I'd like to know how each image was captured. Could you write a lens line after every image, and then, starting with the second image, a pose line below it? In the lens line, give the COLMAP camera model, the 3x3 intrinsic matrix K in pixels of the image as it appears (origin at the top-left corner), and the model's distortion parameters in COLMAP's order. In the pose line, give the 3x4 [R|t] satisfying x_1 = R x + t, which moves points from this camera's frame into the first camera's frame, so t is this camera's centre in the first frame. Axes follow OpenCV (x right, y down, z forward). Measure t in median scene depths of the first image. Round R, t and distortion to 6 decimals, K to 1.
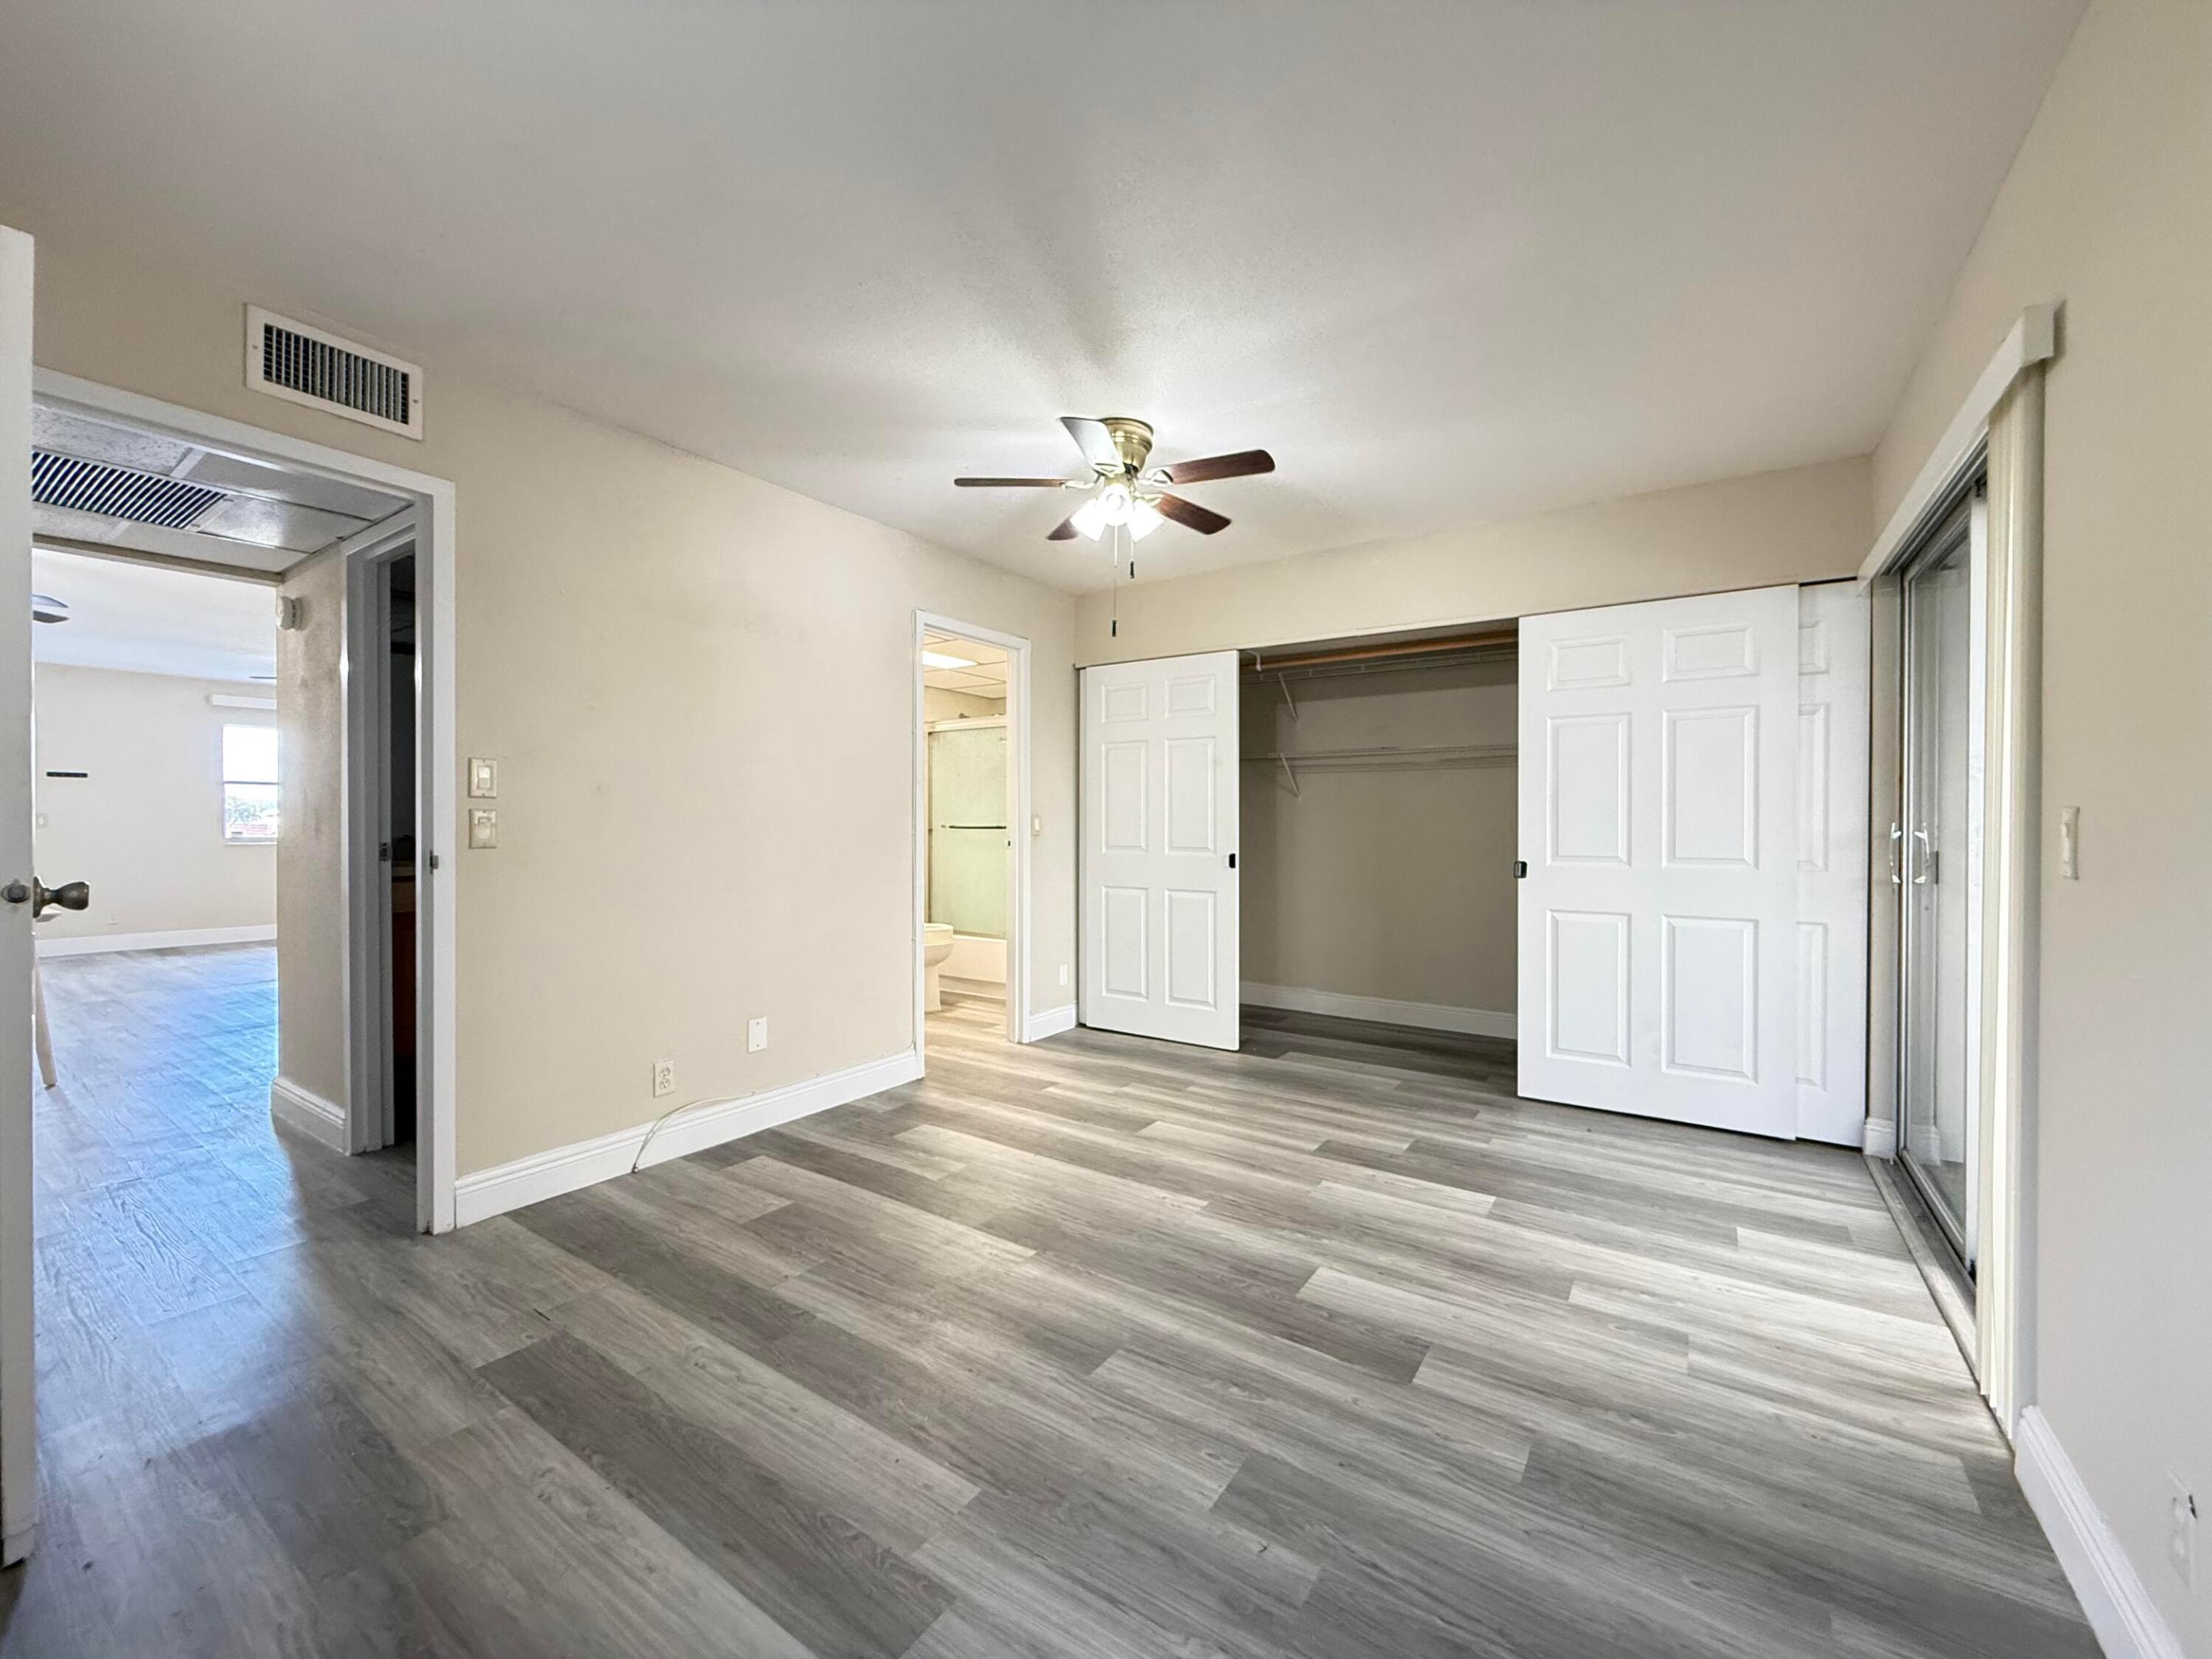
lens RADIAL K [[882.4, 0, 1105.7], [0, 882.4, 828.8], [0, 0, 1]] dist [-0.001223, 0.000447]
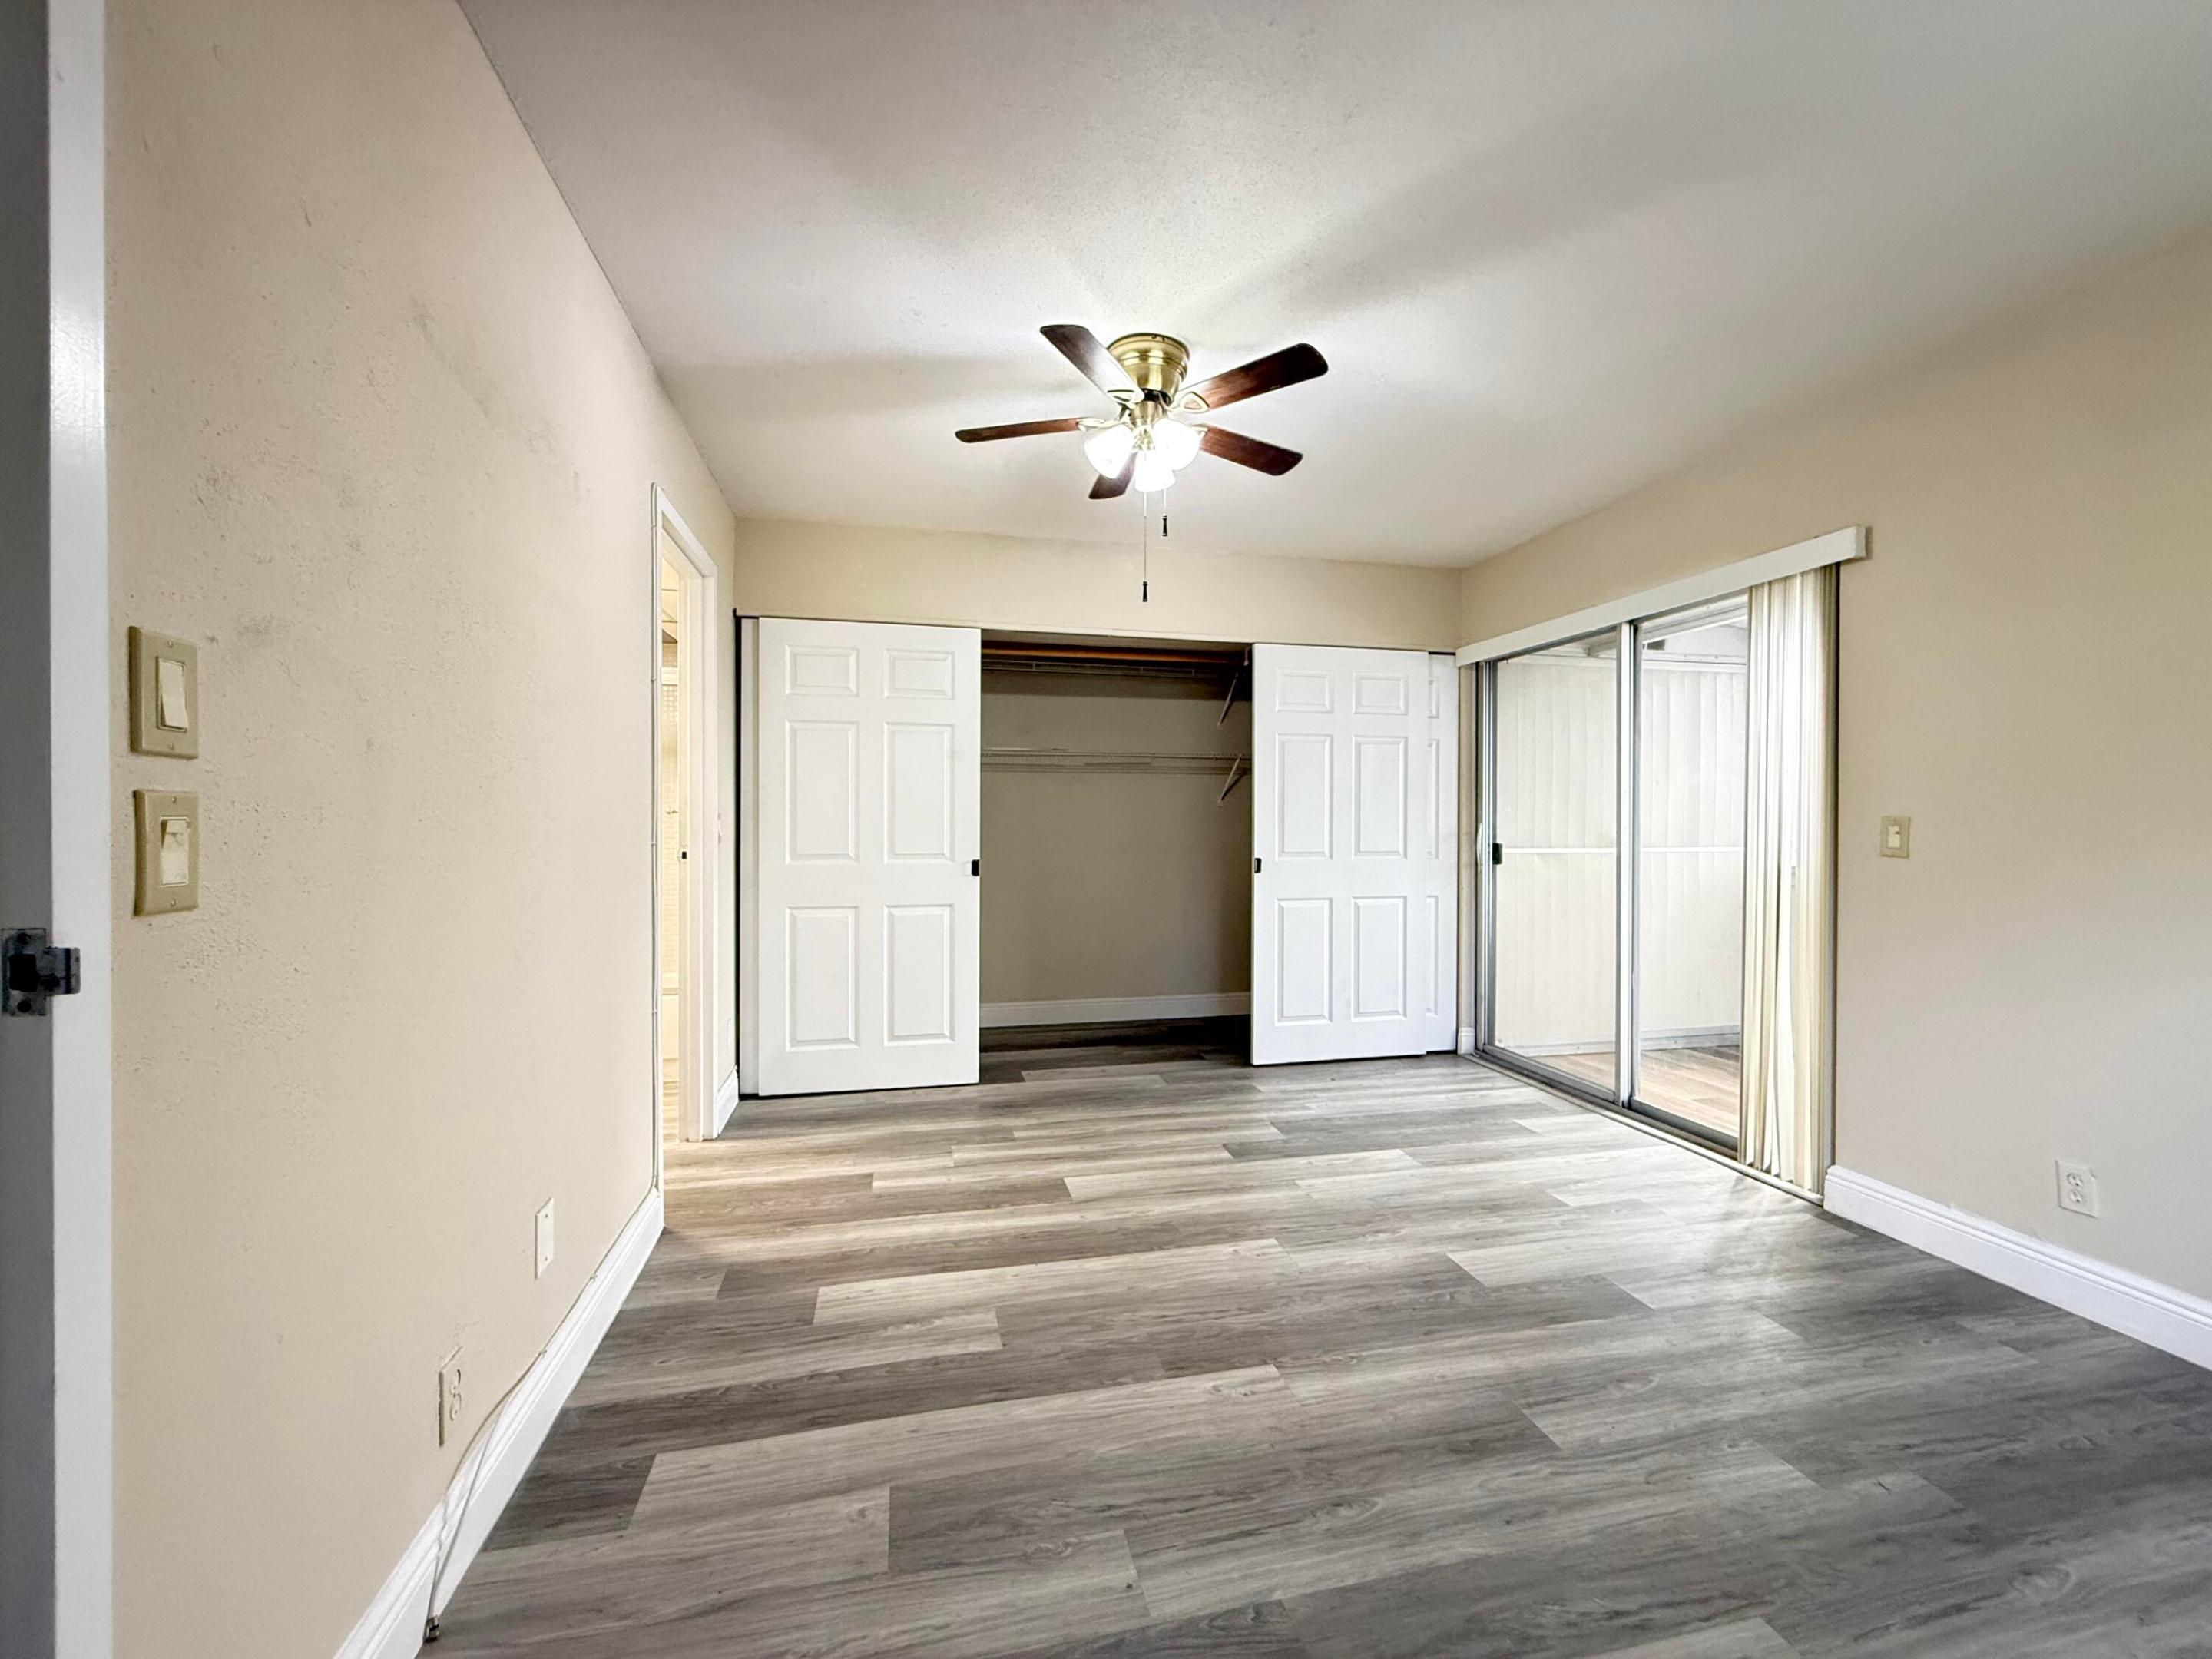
lens RADIAL K [[882.4, 0, 1104.1], [0, 882.4, 823.9], [0, 0, 1]] dist [-0.001223, 0.000447]
pose [[0.682453, -0.001662, 0.730928, -0.555599], [0.006150, 0.999975, -0.003469, -0.004906], [-0.730904, 0.006863, 0.682446, 0.412080]]
